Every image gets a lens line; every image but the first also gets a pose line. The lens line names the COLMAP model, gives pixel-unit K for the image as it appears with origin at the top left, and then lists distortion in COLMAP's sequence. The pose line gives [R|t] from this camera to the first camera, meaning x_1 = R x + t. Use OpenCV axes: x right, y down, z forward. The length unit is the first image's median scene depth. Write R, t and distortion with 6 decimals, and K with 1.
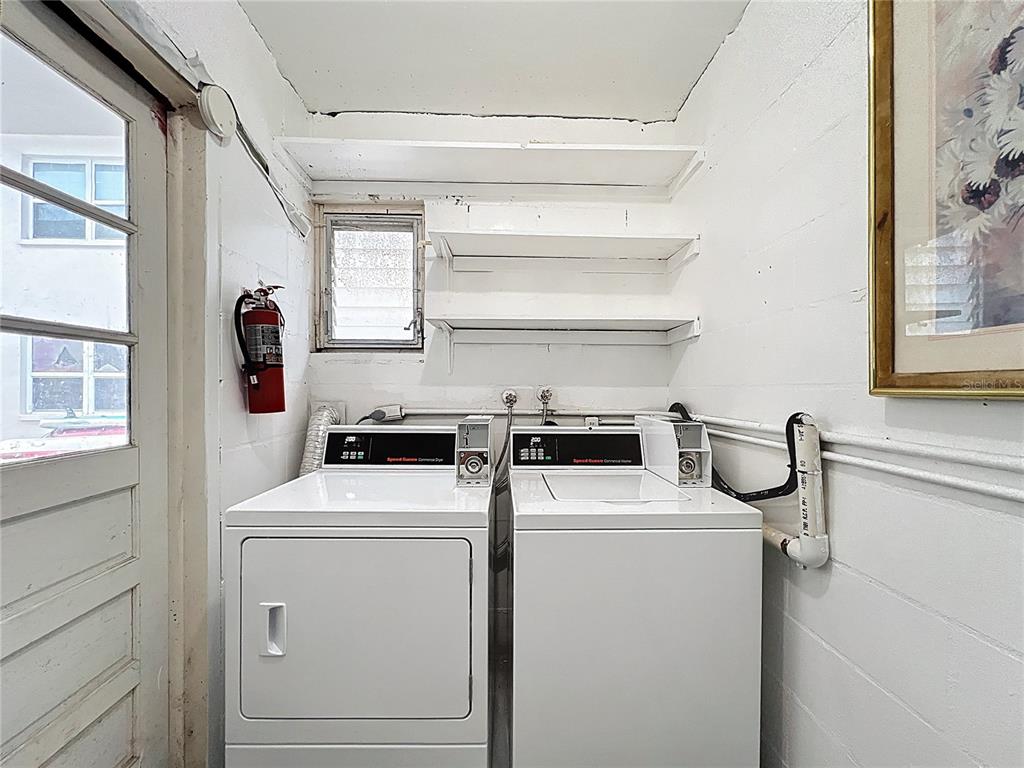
lens RADIAL K [[423.7, 0, 509.7], [0, 423.7, 388.4], [0, 0, 1]] dist [-0.001281, 0.000398]
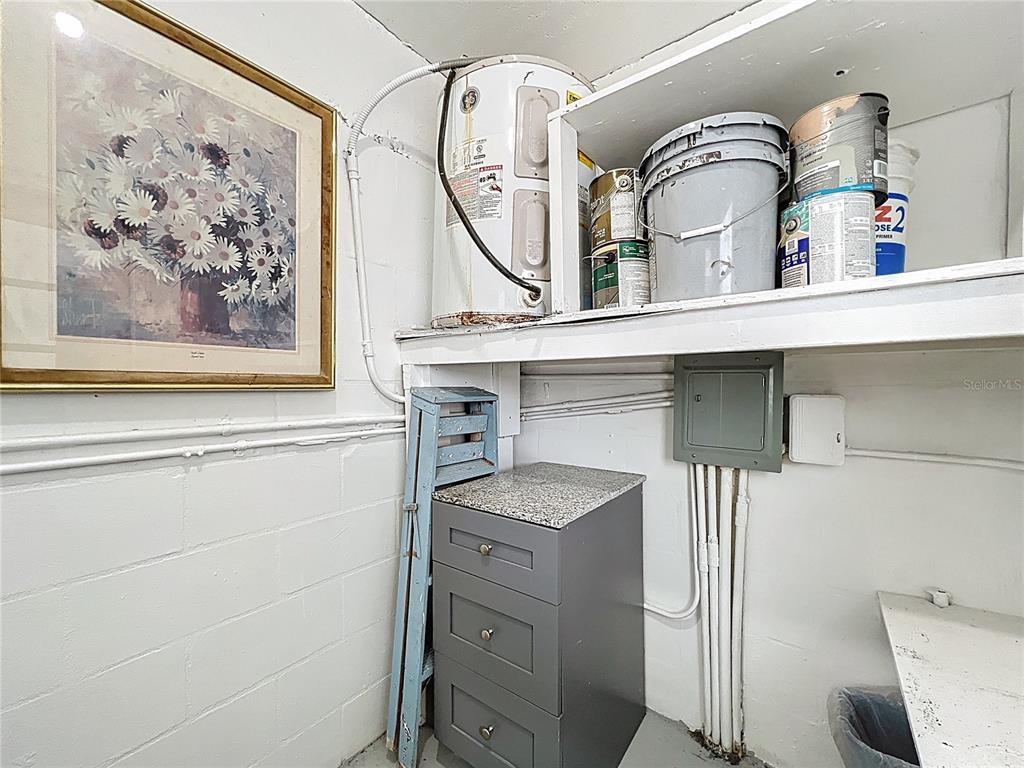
lens RADIAL K [[423.7, 0, 511.8], [0, 423.7, 385.2], [0, 0, 1]] dist [-0.001281, 0.000398]
pose [[-0.782109, -0.003392, 0.623132, -0.696696], [-0.003946, 0.999992, 0.000491, -0.001273], [-0.623129, -0.002075, -0.782116, 1.242960]]
